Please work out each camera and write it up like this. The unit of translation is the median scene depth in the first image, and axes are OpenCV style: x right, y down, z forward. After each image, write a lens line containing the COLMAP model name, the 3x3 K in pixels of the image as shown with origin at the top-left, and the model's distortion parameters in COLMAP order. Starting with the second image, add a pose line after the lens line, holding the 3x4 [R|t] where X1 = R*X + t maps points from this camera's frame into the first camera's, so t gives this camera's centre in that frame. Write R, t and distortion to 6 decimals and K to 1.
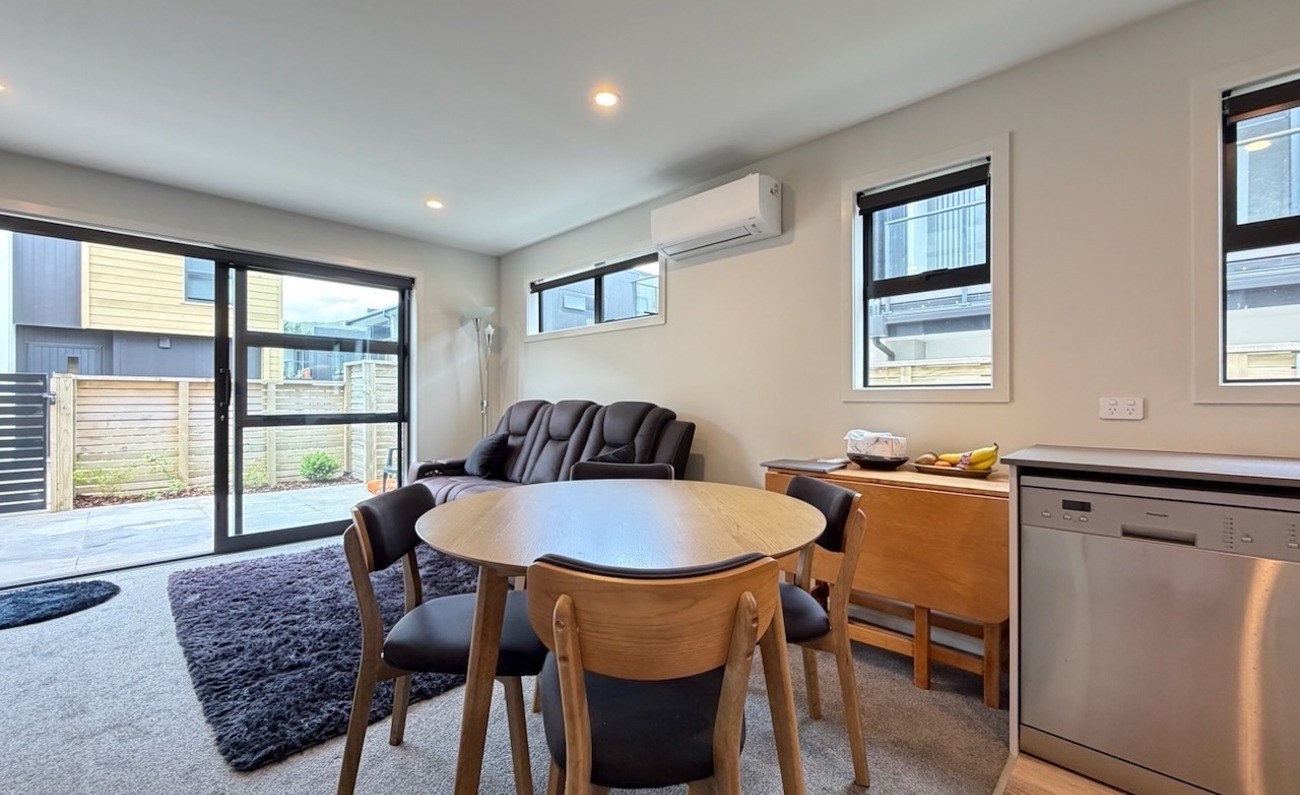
lens RADIAL K [[517.8, 0, 650.0], [0, 517.8, 399.9], [0, 0, 1]] dist [0.000566, 0.000136]
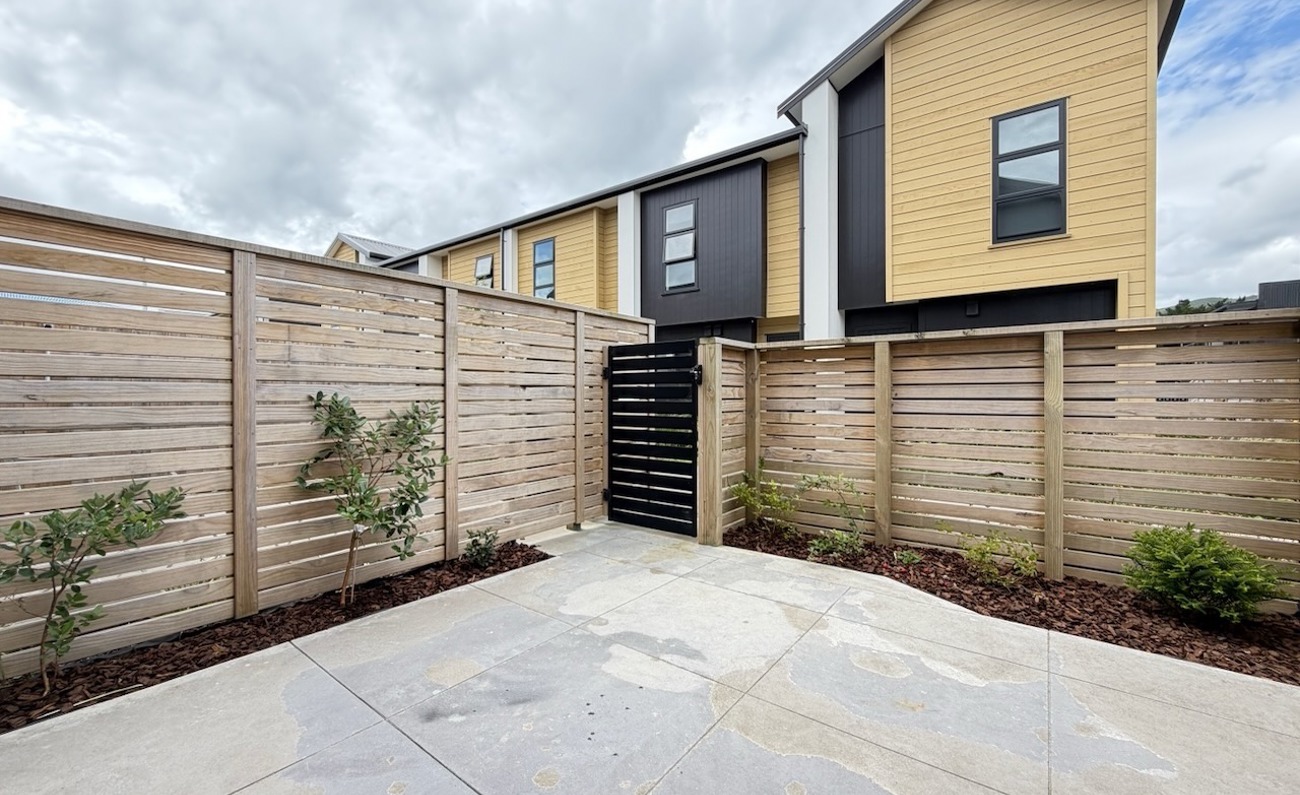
lens RADIAL K [[517.8, 0, 648.4], [0, 517.8, 396.5], [0, 0, 1]] dist [0.000566, 0.000136]
pose [[0.118412, 0.002109, -0.992962, -0.637554], [0.000775, 0.999997, 0.002216, 0.030696], [0.992964, -0.001032, 0.118410, 1.115041]]
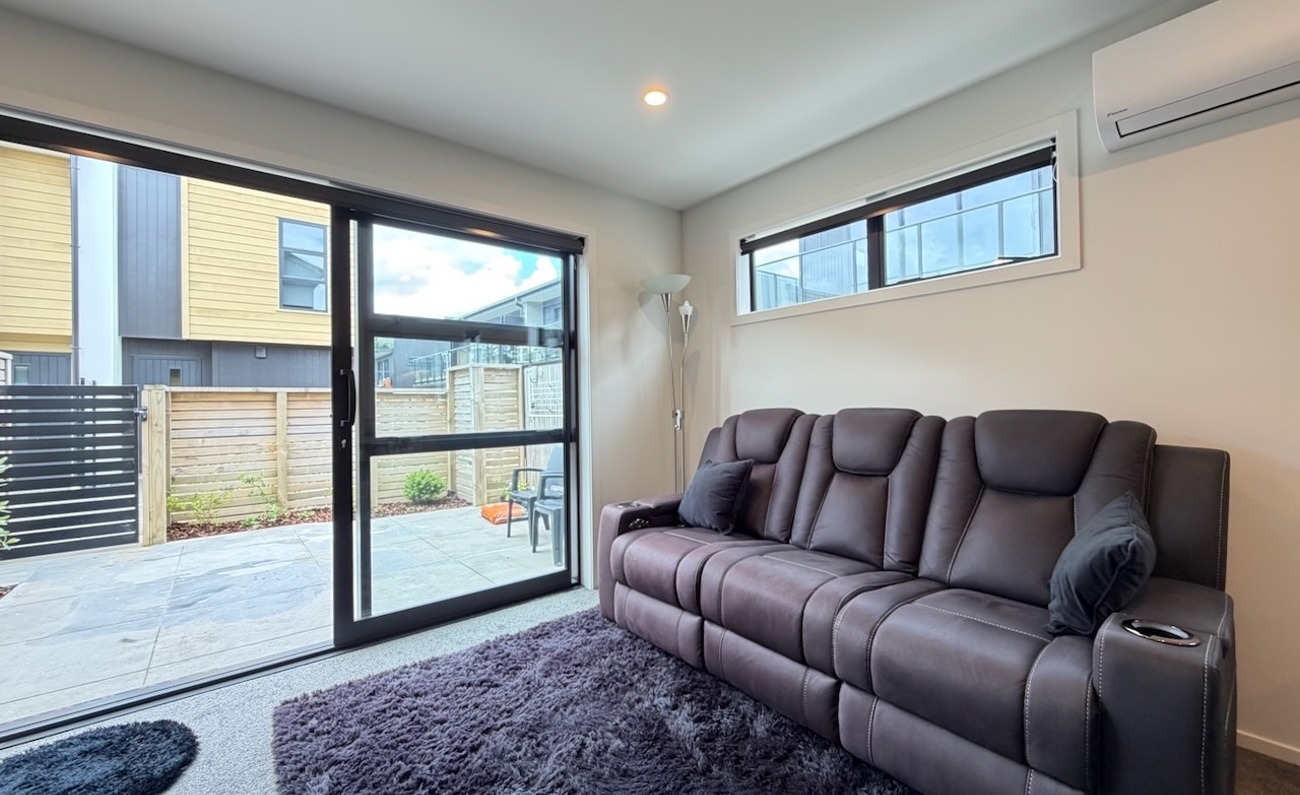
lens RADIAL K [[517.8, 0, 649.3], [0, 517.8, 400.2], [0, 0, 1]] dist [0.000566, 0.000136]
pose [[0.993901, -0.016761, -0.108993, -0.288480], [0.016022, 0.999842, -0.007660, -0.007209], [0.109105, 0.005868, 0.994013, 0.304767]]
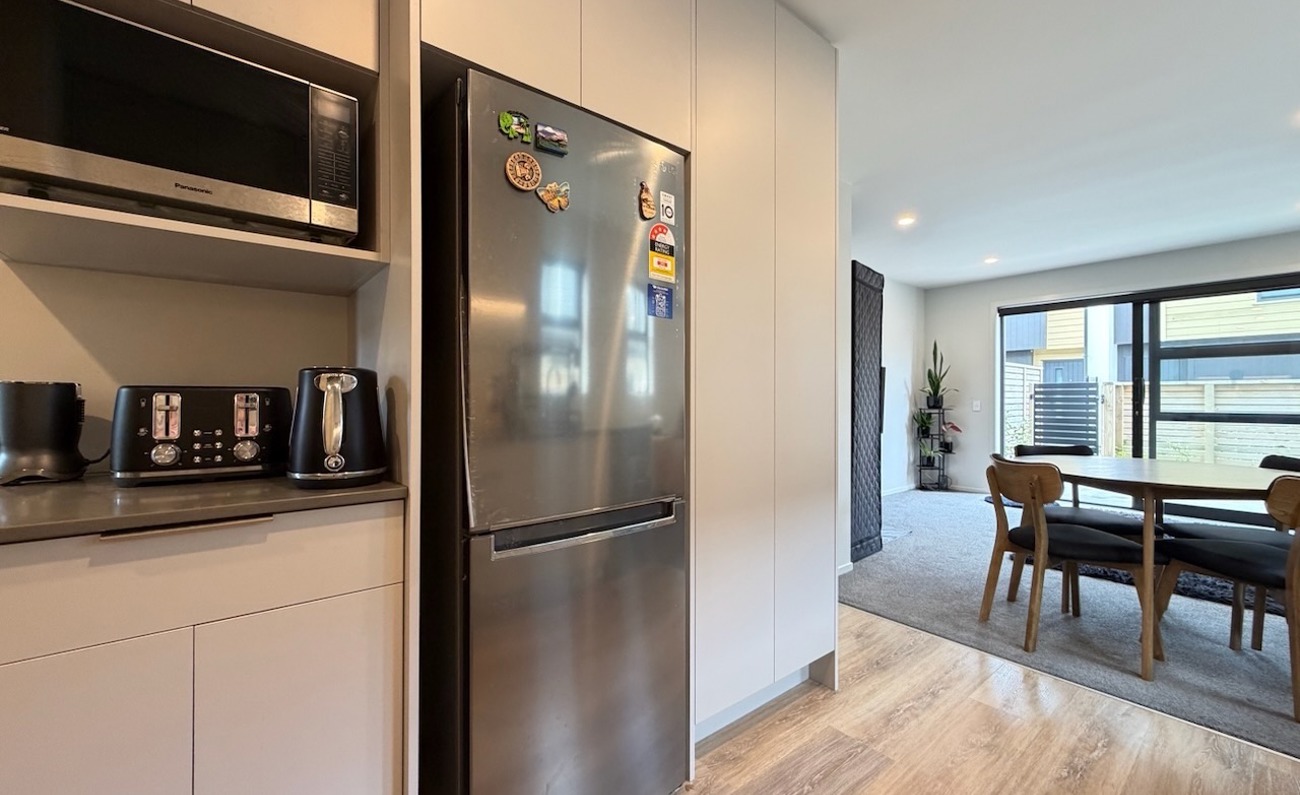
lens RADIAL K [[517.8, 0, 646.4], [0, 517.8, 396.8], [0, 0, 1]] dist [0.000566, 0.000136]
pose [[-0.121645, -0.003511, -0.992567, 0.578380], [-0.003587, 0.999989, -0.003098, -0.000435], [0.992567, 0.003183, -0.121656, -0.117334]]
